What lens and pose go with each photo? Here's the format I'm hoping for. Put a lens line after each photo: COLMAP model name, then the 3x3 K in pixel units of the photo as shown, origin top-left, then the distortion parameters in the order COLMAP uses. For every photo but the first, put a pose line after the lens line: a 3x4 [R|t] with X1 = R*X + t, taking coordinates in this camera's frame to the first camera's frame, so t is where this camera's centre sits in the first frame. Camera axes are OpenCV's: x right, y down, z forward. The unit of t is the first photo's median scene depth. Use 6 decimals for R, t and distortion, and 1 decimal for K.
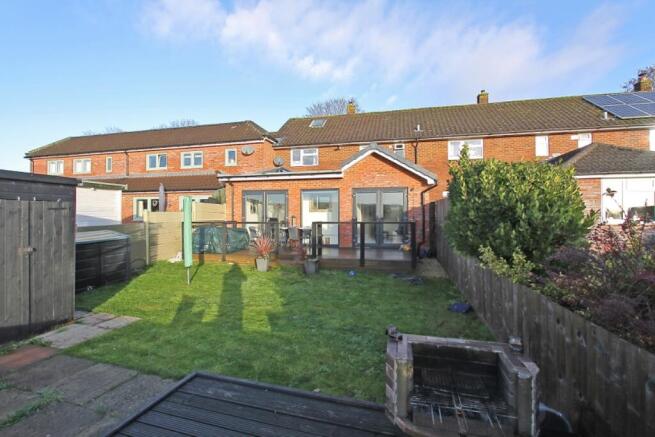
lens RADIAL K [[297.0, 0, 326.4], [0, 297.0, 218.0], [0, 0, 1]] dist [-0.012880, 0.000961]
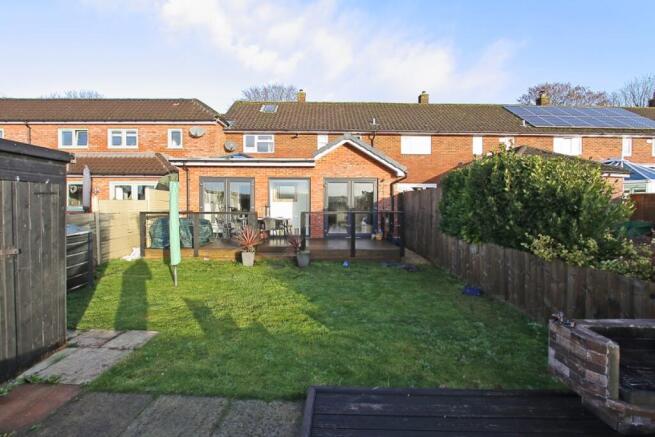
lens RADIAL K [[297.0, 0, 328.5], [0, 297.0, 215.0], [0, 0, 1]] dist [-0.012880, 0.000961]
pose [[0.966158, -0.002388, 0.257940, -0.204876], [-0.003423, 0.999750, 0.022076, 0.001655], [-0.257928, -0.022212, 0.965909, 0.058361]]
